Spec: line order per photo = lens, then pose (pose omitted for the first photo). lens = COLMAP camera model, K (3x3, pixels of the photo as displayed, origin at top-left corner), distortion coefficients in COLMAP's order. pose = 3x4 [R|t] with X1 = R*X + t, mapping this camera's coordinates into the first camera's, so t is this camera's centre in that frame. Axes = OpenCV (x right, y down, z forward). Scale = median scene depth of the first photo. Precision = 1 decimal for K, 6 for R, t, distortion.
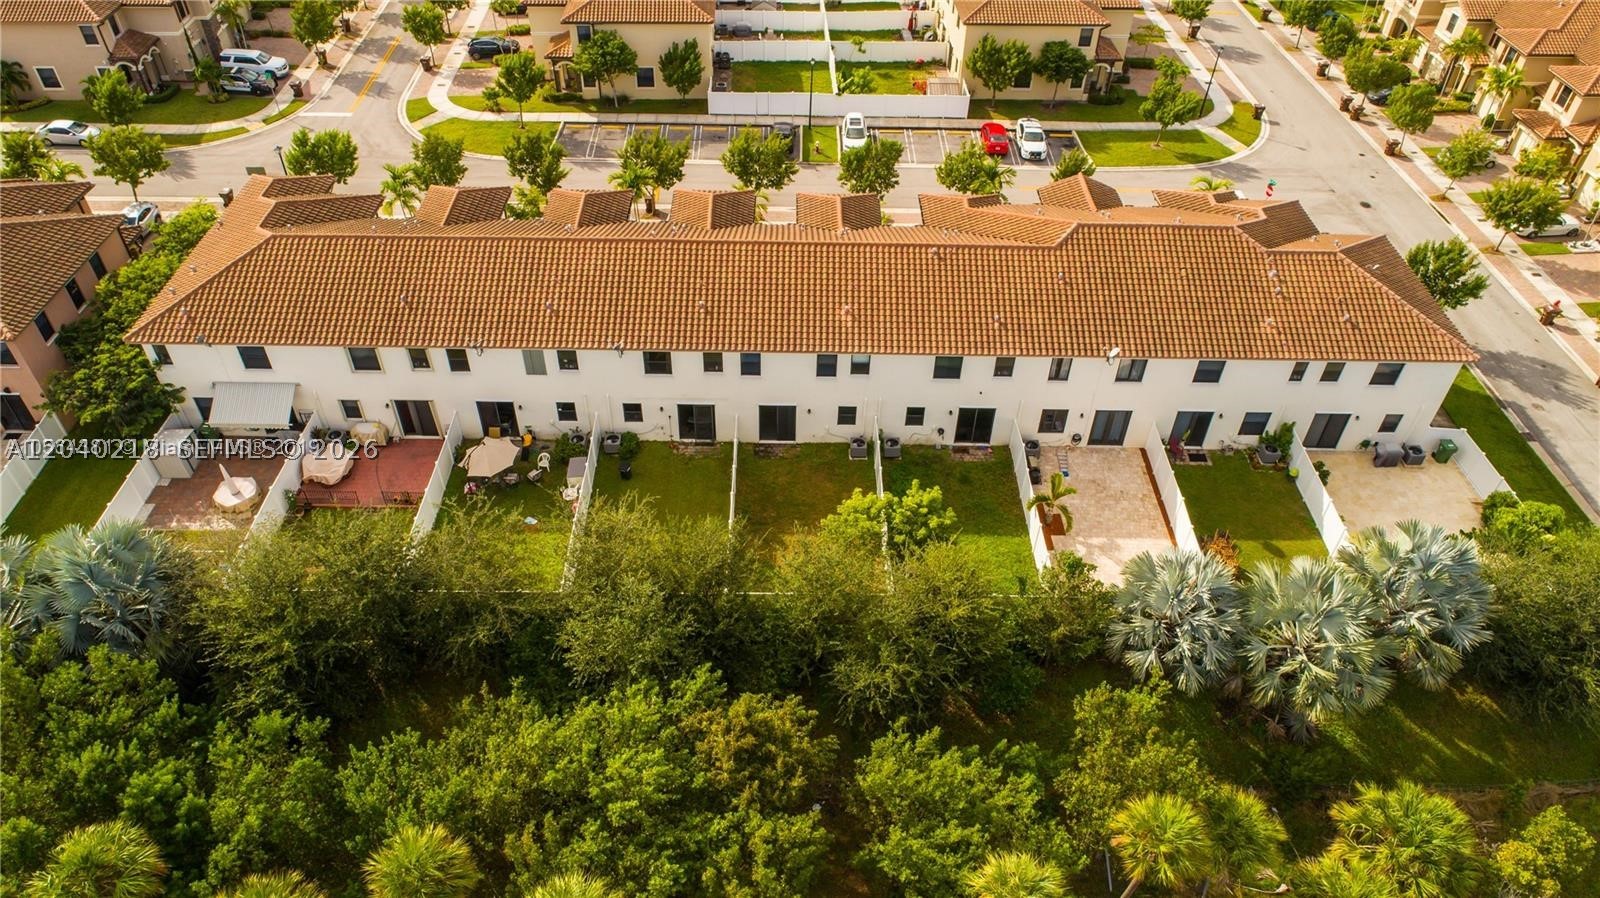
lens RADIAL K [[1075.2, 0, 800.0], [0, 1075.2, 449.0], [0, 0, 1]] dist [-0.010261, -0.001734]
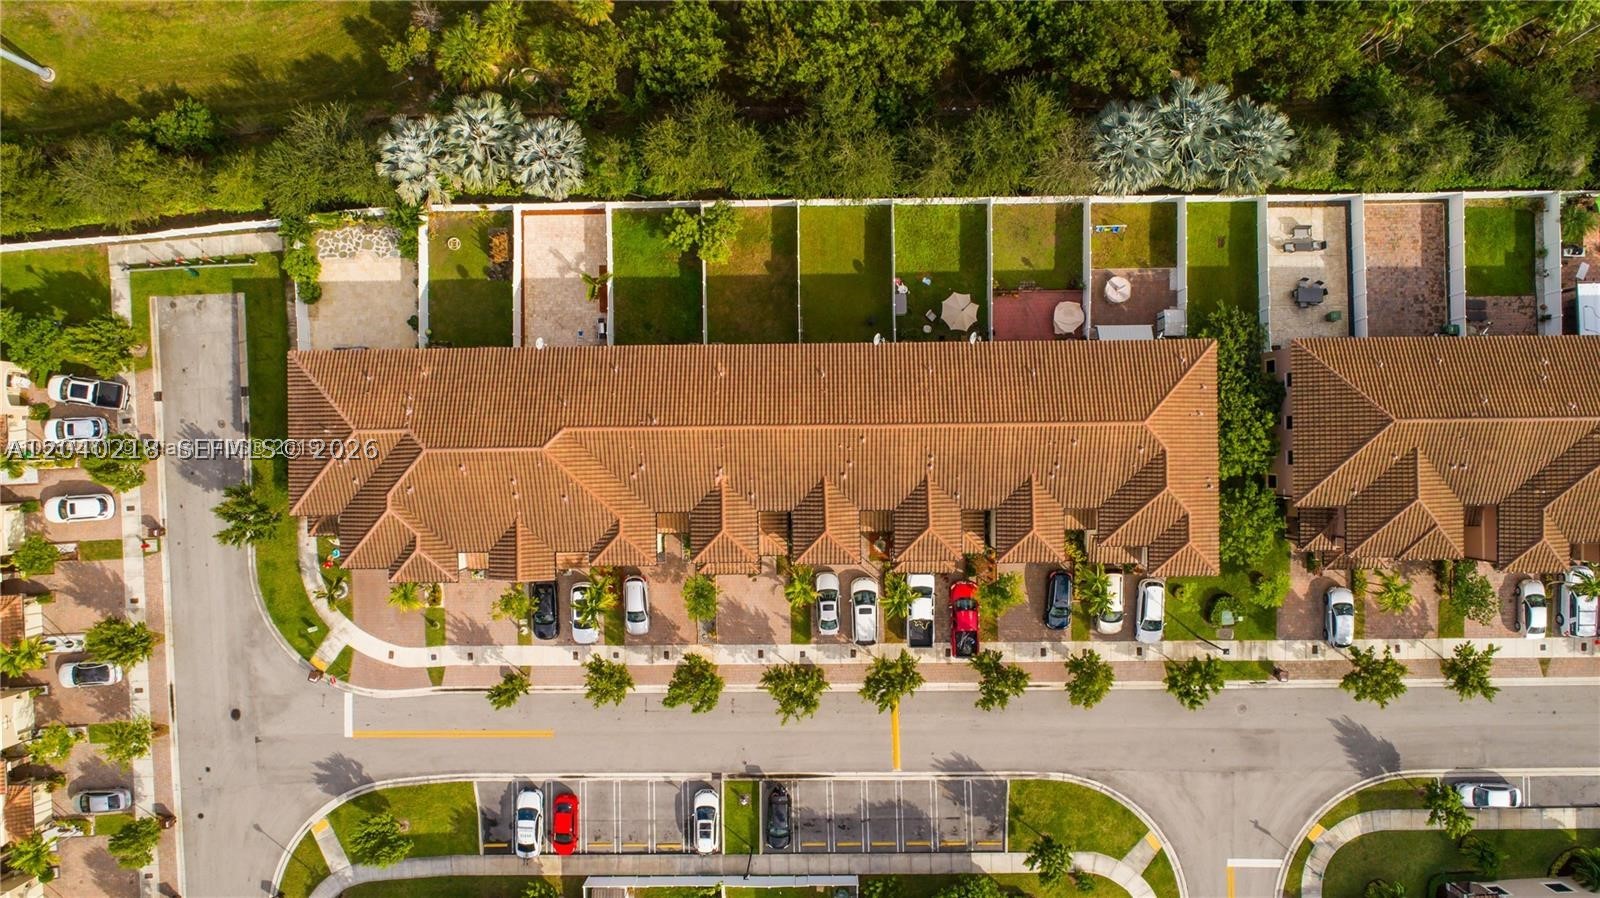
lens RADIAL K [[1075.2, 0, 800.0], [0, 1075.2, 449.0], [0, 0, 1]] dist [-0.010261, -0.001734]
pose [[-0.999945, 0.010525, -0.000348, -0.039233], [-0.007239, -0.662986, 0.748597, -0.803782], [0.007648, 0.748558, 0.663026, 0.083688]]
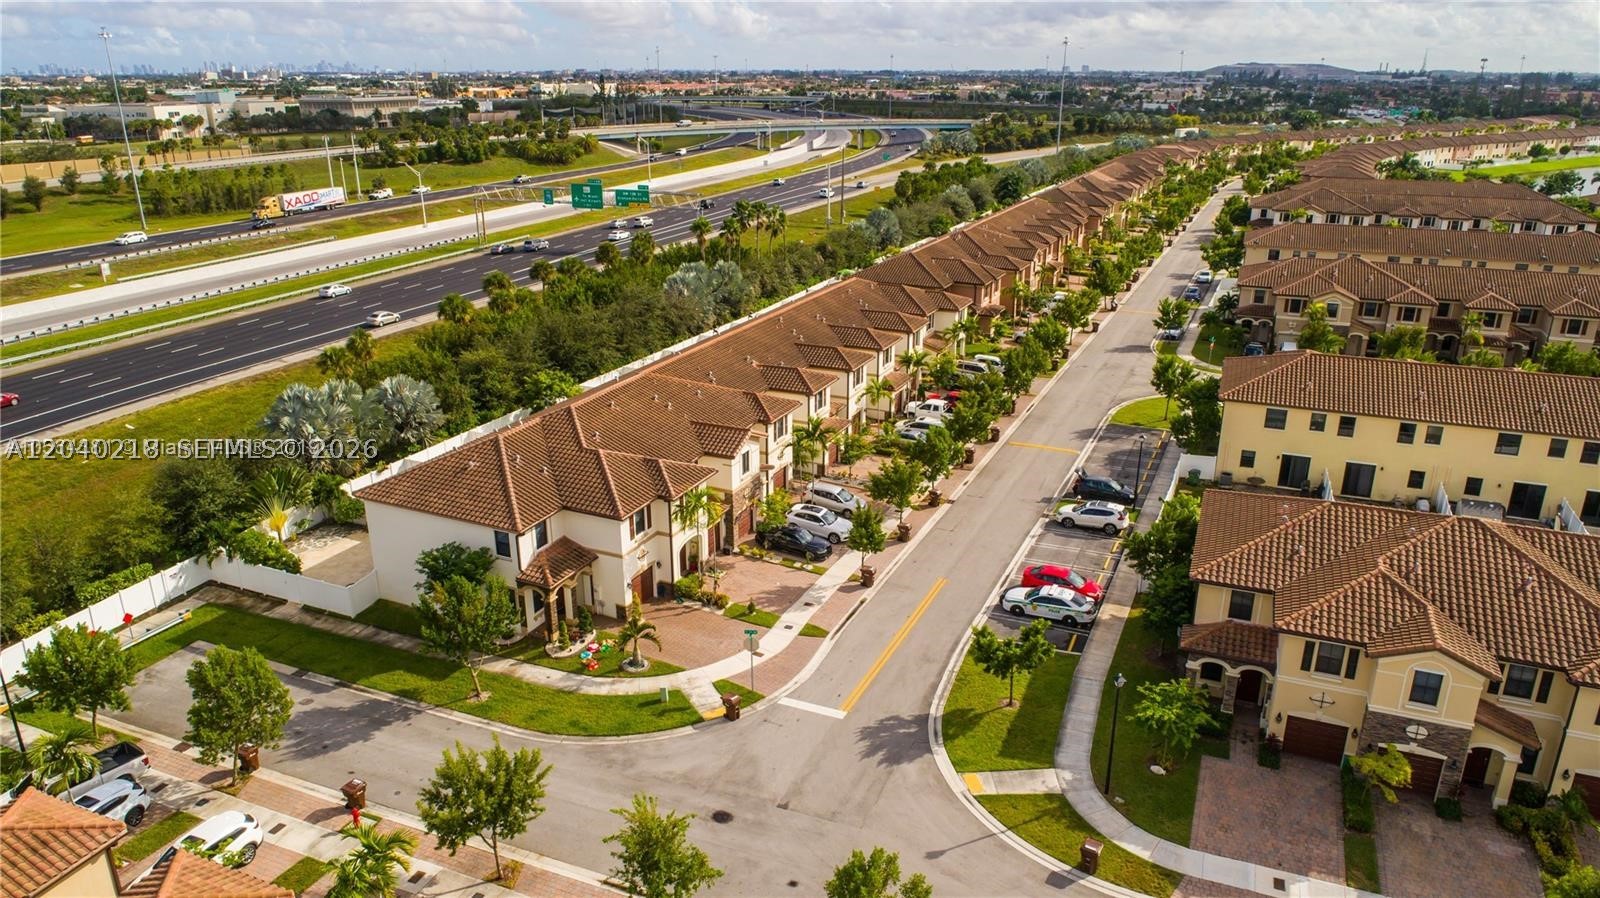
lens RADIAL K [[1075.2, 0, 800.0], [0, 1075.2, 449.0], [0, 0, 1]] dist [-0.010261, -0.001734]
pose [[-0.418122, 0.287130, -0.861818, 0.883247], [-0.615872, 0.607788, 0.501294, -0.614225], [0.667739, 0.740372, -0.077294, 0.864815]]
